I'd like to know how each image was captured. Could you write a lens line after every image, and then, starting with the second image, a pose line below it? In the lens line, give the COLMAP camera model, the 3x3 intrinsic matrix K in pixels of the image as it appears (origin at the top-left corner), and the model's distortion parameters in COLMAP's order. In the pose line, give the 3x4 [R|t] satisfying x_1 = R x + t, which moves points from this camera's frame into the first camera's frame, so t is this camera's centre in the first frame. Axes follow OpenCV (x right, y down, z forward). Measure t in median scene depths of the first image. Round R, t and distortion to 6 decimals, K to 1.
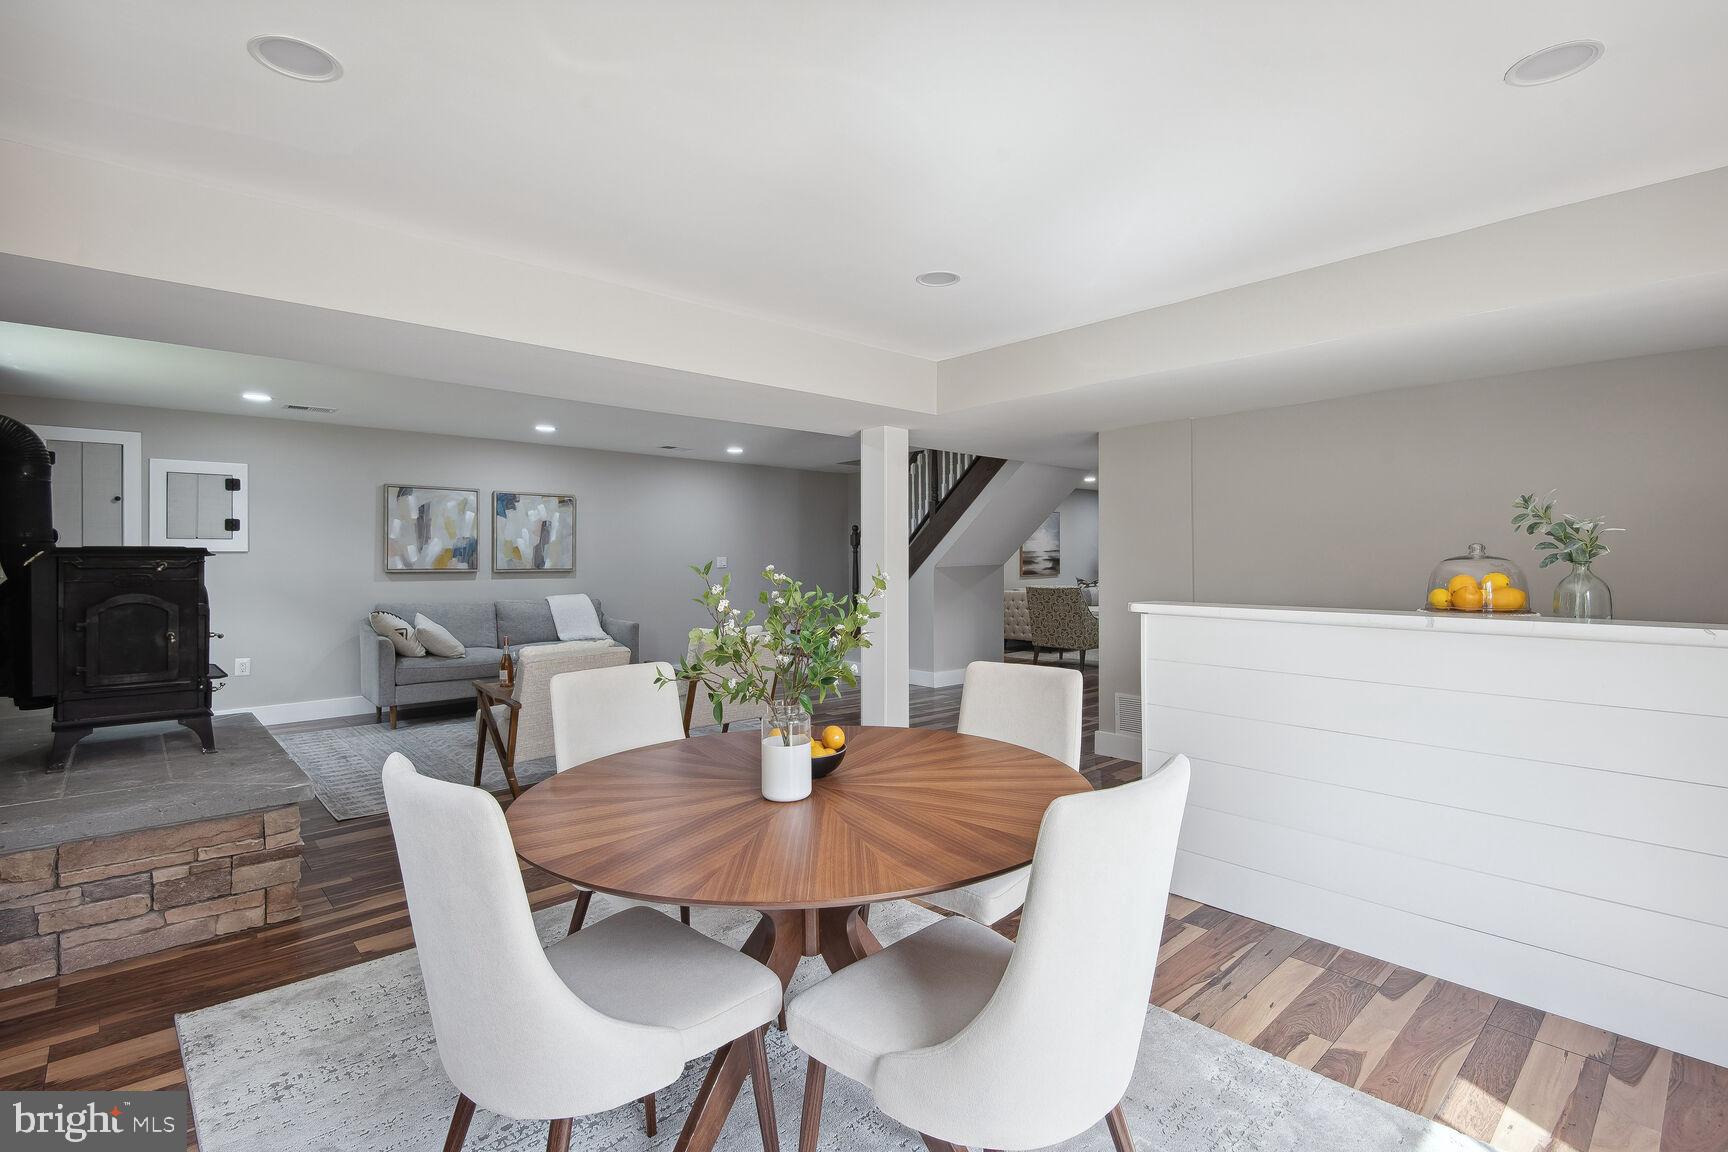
lens RADIAL K [[819.5, 0, 860.8], [0, 819.5, 553.8], [0, 0, 1]] dist [0.026445, -0.022069]
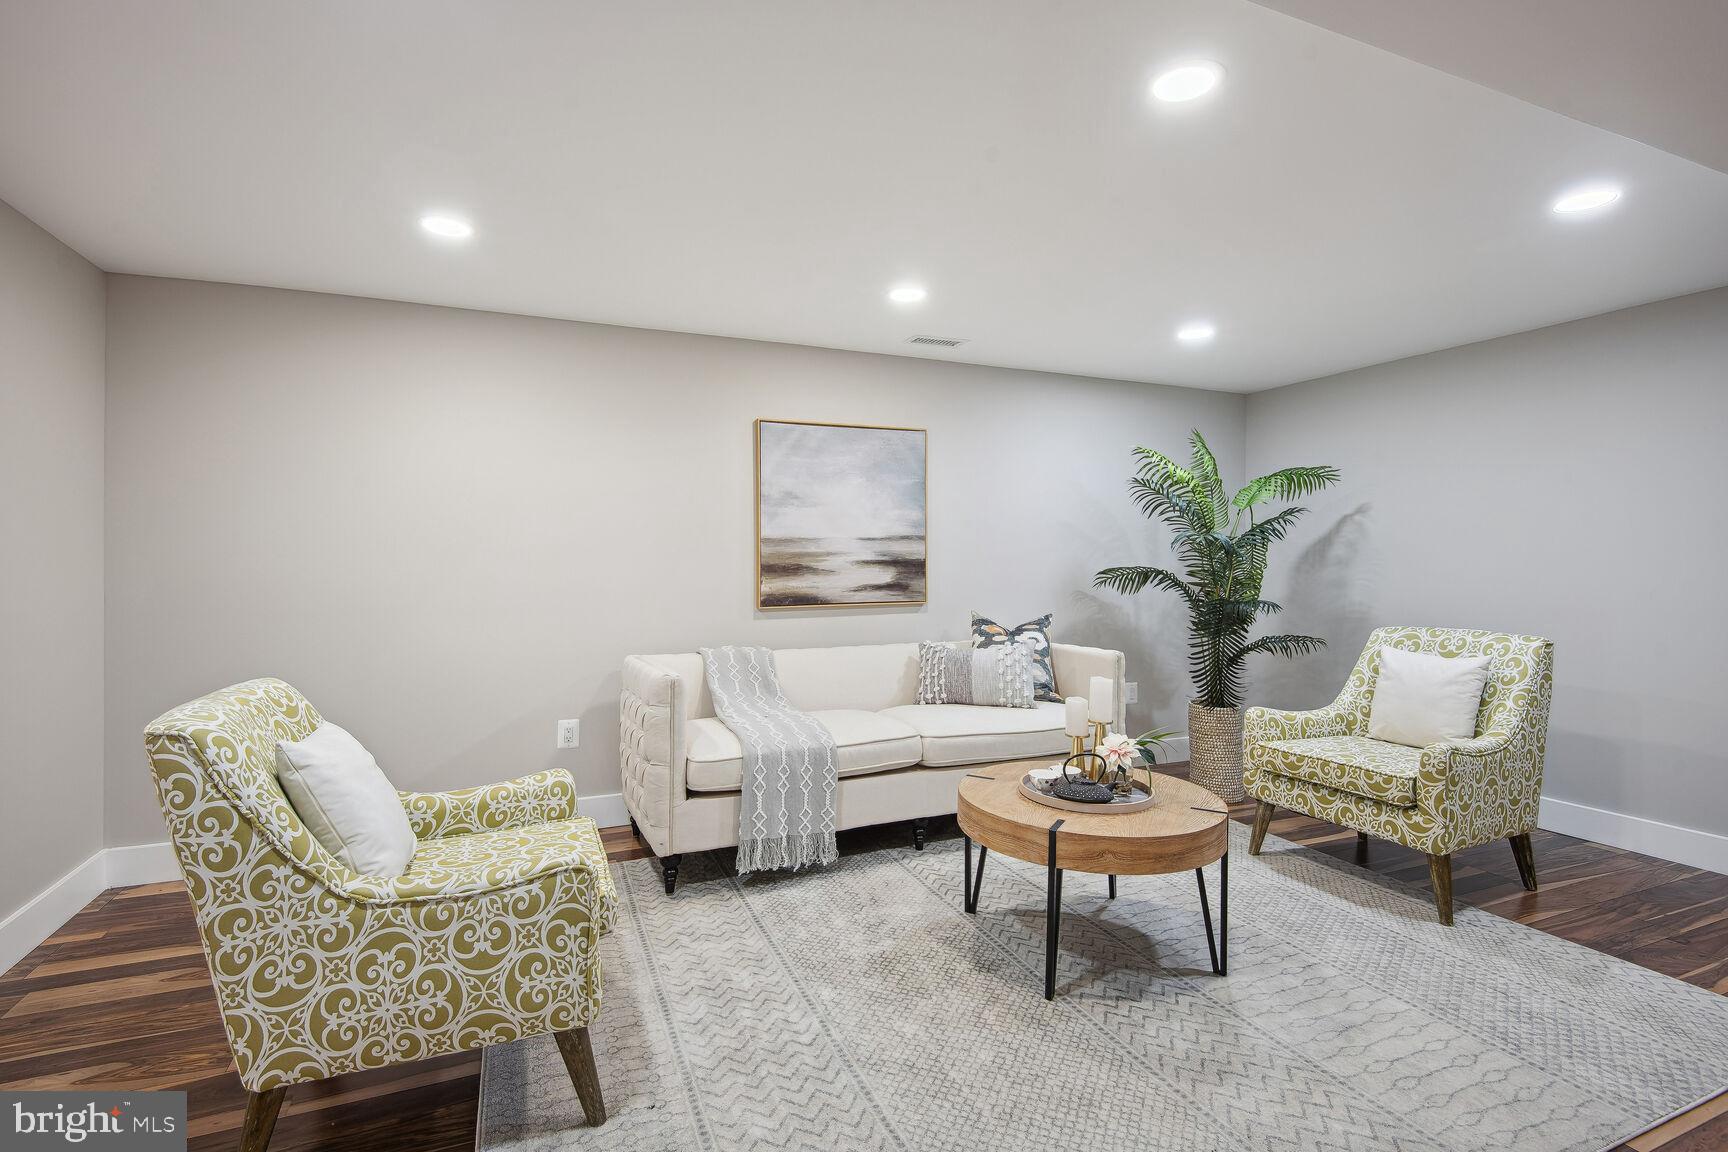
lens RADIAL K [[819.5, 0, 860.8], [0, 819.5, 553.8], [0, 0, 1]] dist [0.026445, -0.022069]
pose [[0.936014, 0.002295, -0.351955, 0.357865], [-0.002666, 0.999996, -0.000568, 0.003788], [0.351953, 0.001470, 0.936017, 0.690078]]
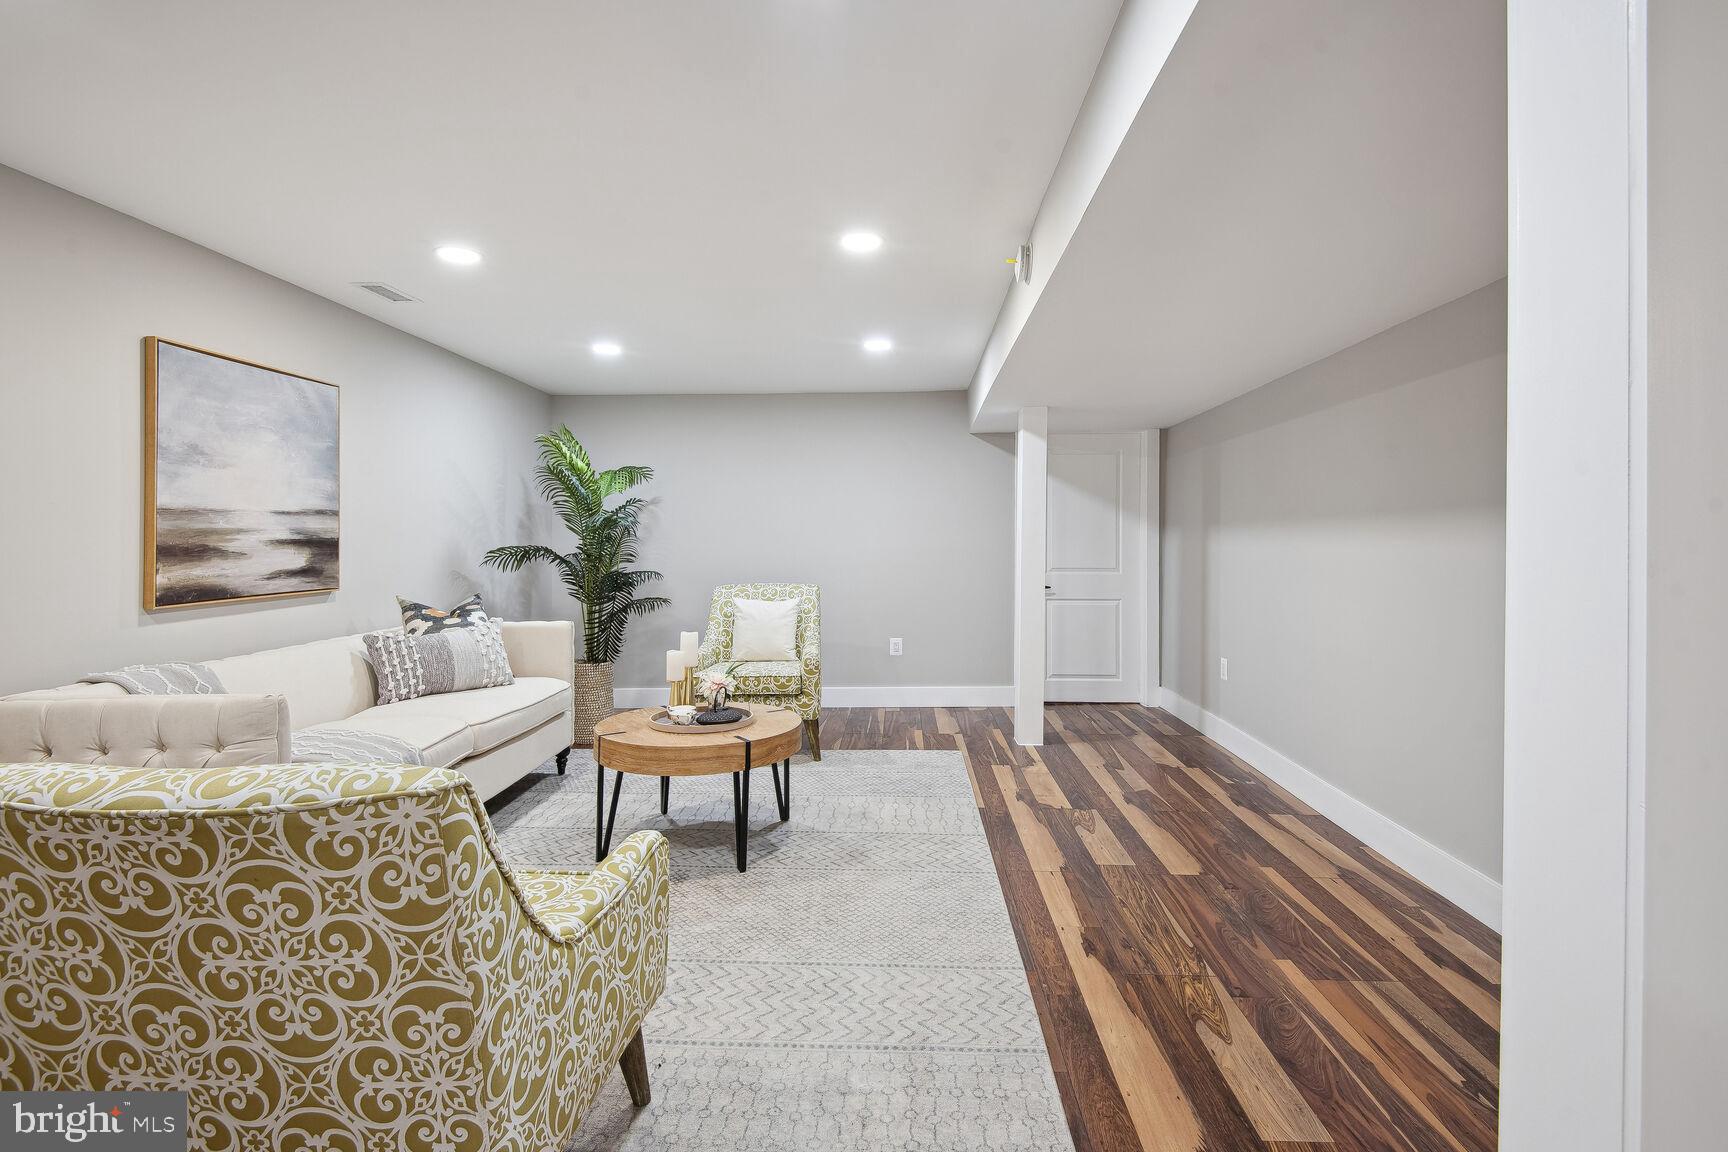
lens RADIAL K [[826.4, 0, 879.1], [0, 826.4, 524.0], [0, 0, 1]] dist [0.024906, -0.022448]
pose [[0.701320, 0.016696, 0.712651, 0.172022], [-0.004795, 0.999814, -0.018705, 0.005436], [-0.712830, 0.009701, 0.701269, 0.676106]]
